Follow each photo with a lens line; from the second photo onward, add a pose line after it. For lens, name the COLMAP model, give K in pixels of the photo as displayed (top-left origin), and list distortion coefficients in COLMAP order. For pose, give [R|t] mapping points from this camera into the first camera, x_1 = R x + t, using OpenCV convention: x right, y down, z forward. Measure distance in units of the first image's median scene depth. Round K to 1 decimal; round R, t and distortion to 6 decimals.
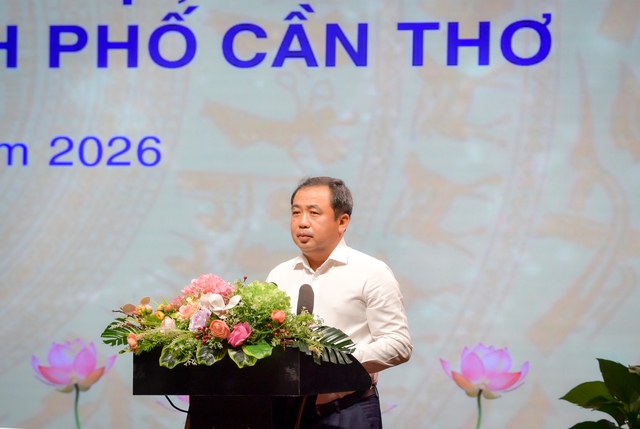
lens RADIAL K [[3695.5, 0, 320.0], [0, 3695.5, 214.5], [0, 0, 1]] dist [2.298966, 3.152571]
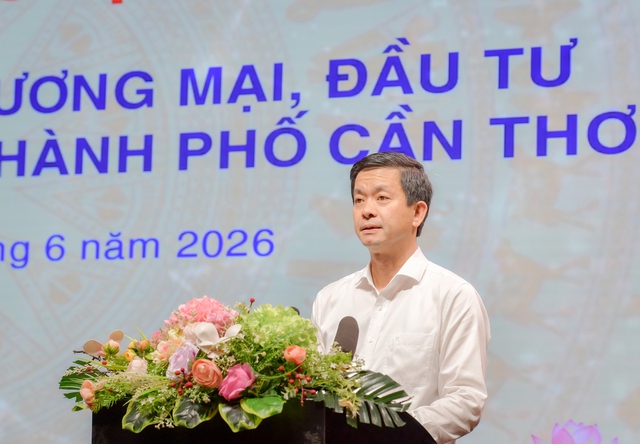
lens RADIAL K [[1889.3, 0, 346.9], [0, 1889.3, 221.9], [0, 0, 1]] dist [0.203632, 1.187736]
pose [[0.998139, -0.000318, -0.060985, 0.013153], [-0.004455, 0.996934, -0.078114, 0.021210], [0.060823, 0.078240, 0.995077, 0.464032]]
